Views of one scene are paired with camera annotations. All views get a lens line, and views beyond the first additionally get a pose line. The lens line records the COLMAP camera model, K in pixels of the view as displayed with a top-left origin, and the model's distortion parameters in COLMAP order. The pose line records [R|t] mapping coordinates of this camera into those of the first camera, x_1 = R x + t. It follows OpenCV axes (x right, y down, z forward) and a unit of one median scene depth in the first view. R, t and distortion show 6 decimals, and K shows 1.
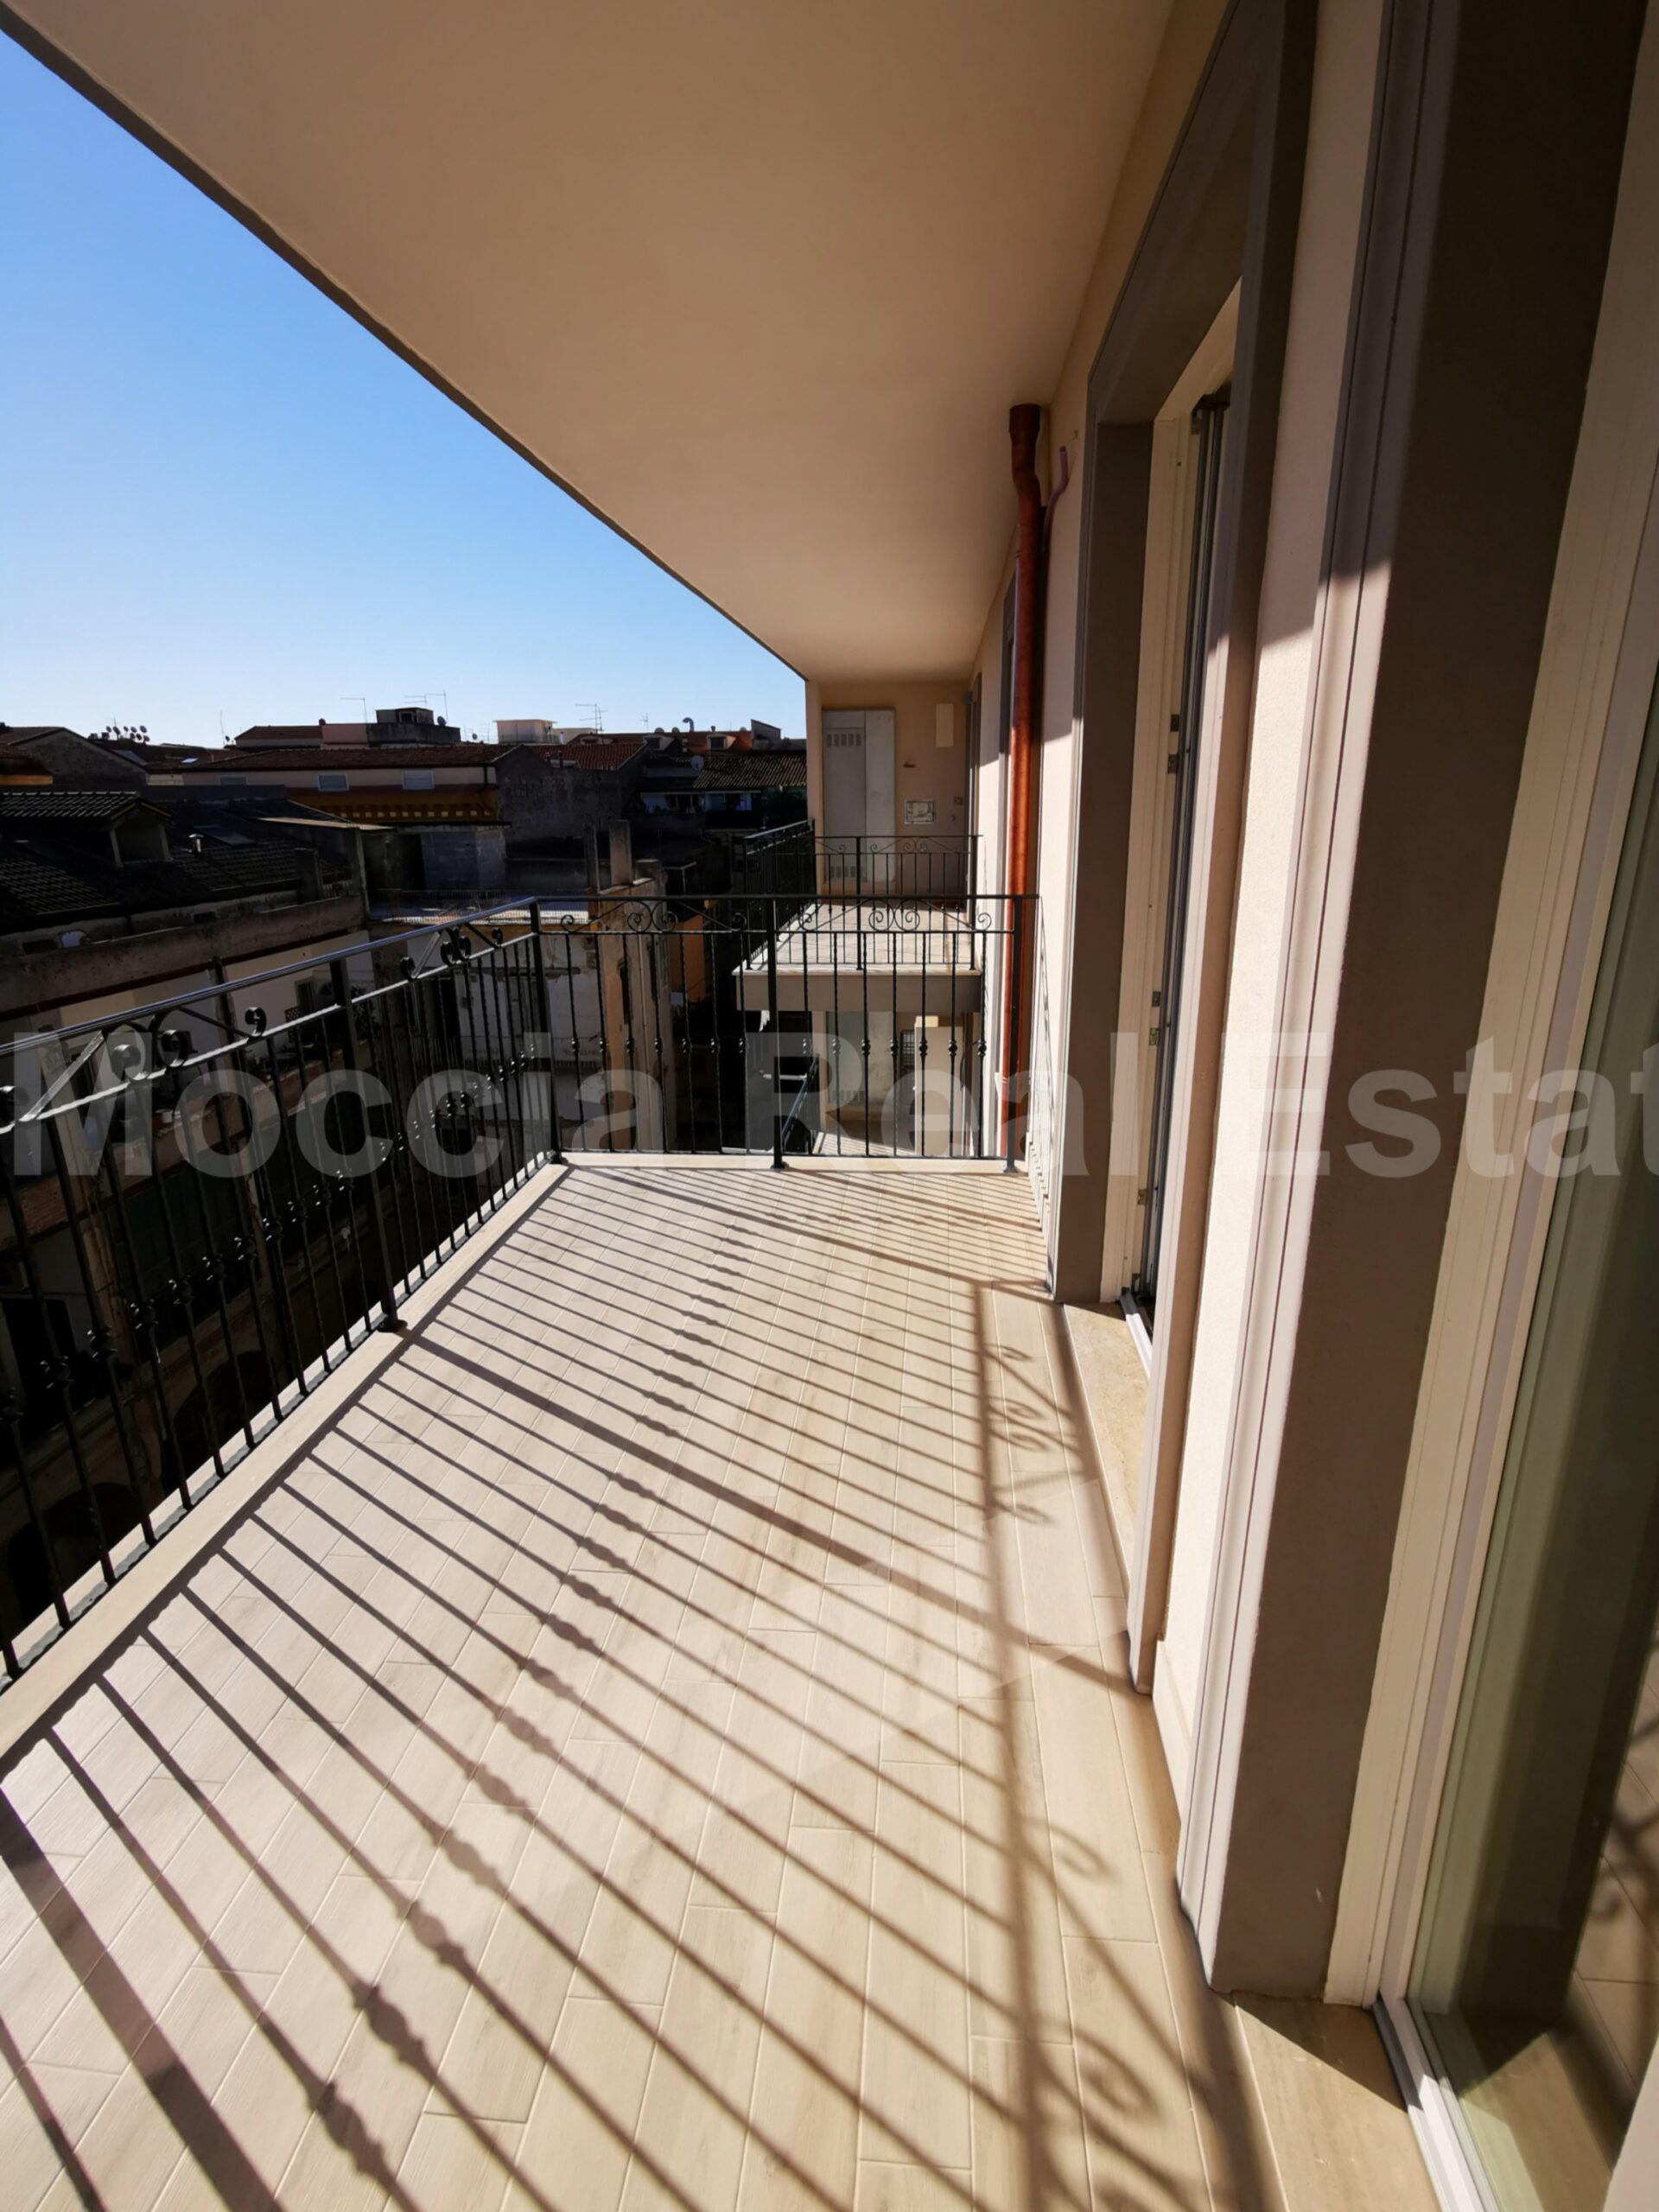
lens RADIAL K [[1060.5, 0, 805.7], [0, 1060.5, 1087.5], [0, 0, 1]] dist [-0.010166, 0.015836]
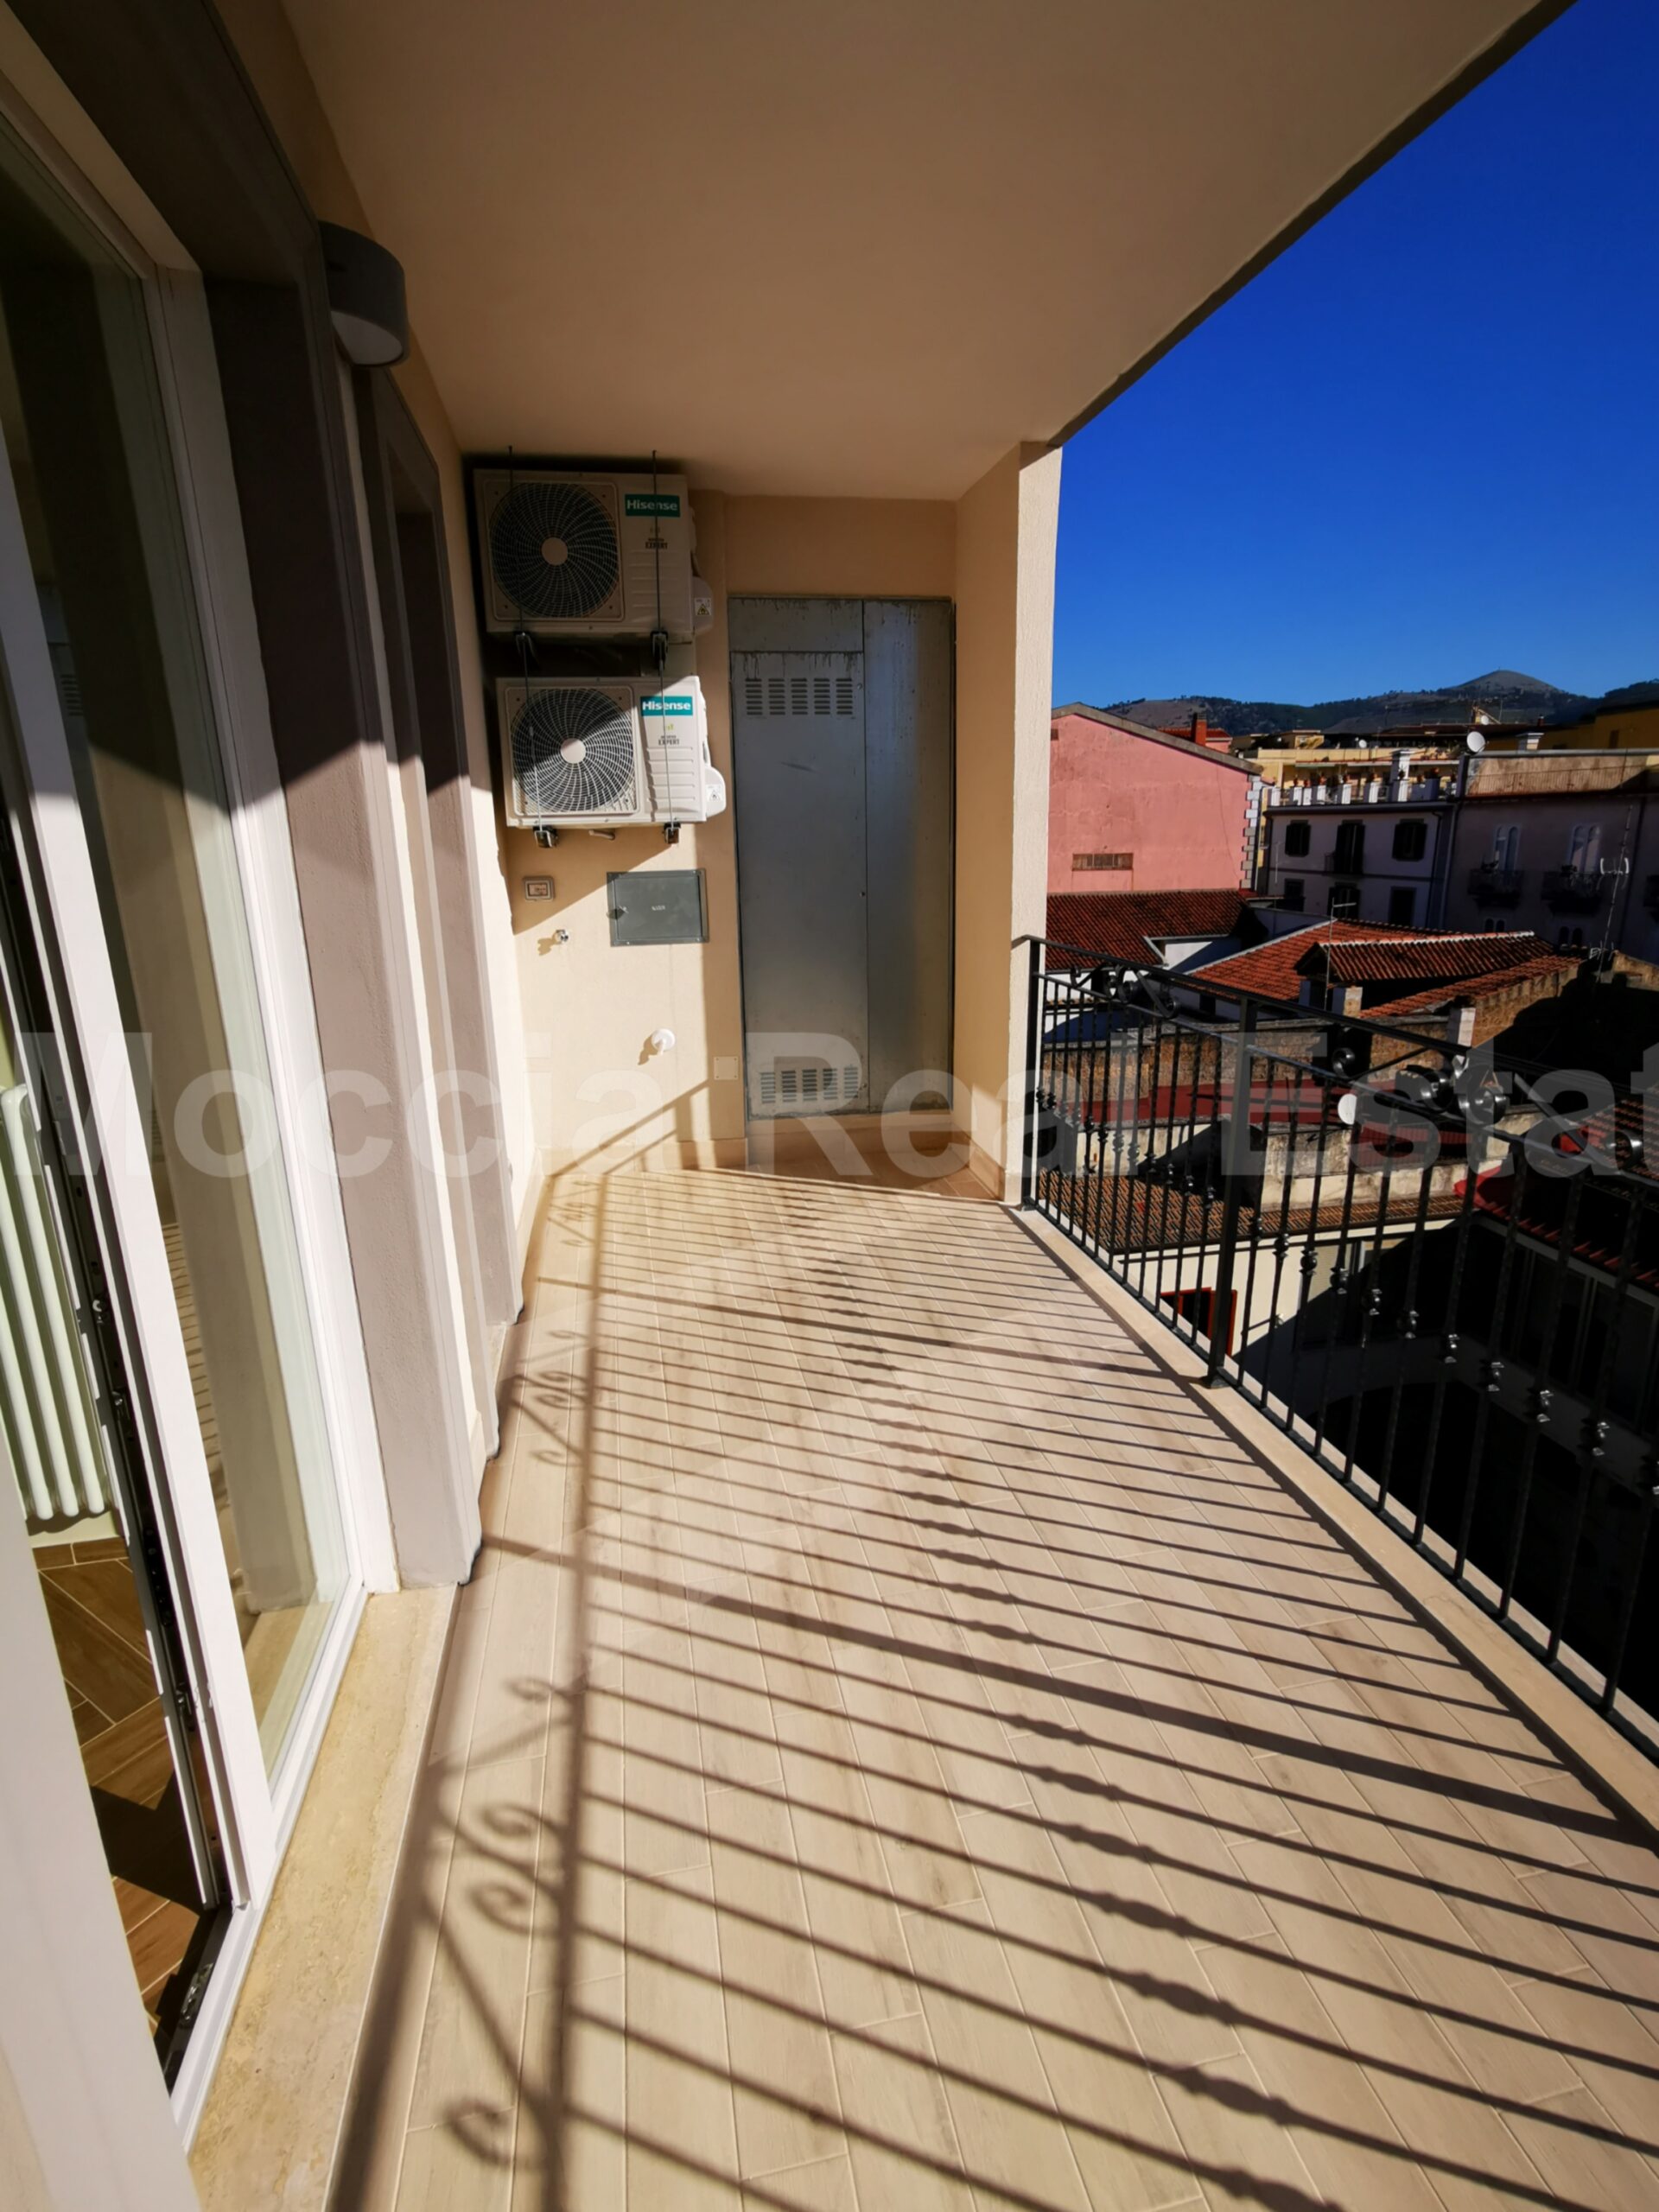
lens RADIAL K [[1060.5, 0, 839.8], [0, 1060.5, 1099.3], [0, 0, 1]] dist [-0.010166, 0.015836]
pose [[-0.947289, 0.106344, -0.302217, 0.177179], [-0.060780, 0.866521, 0.495426, -0.427532], [0.314563, 0.487680, -0.814382, 1.480408]]
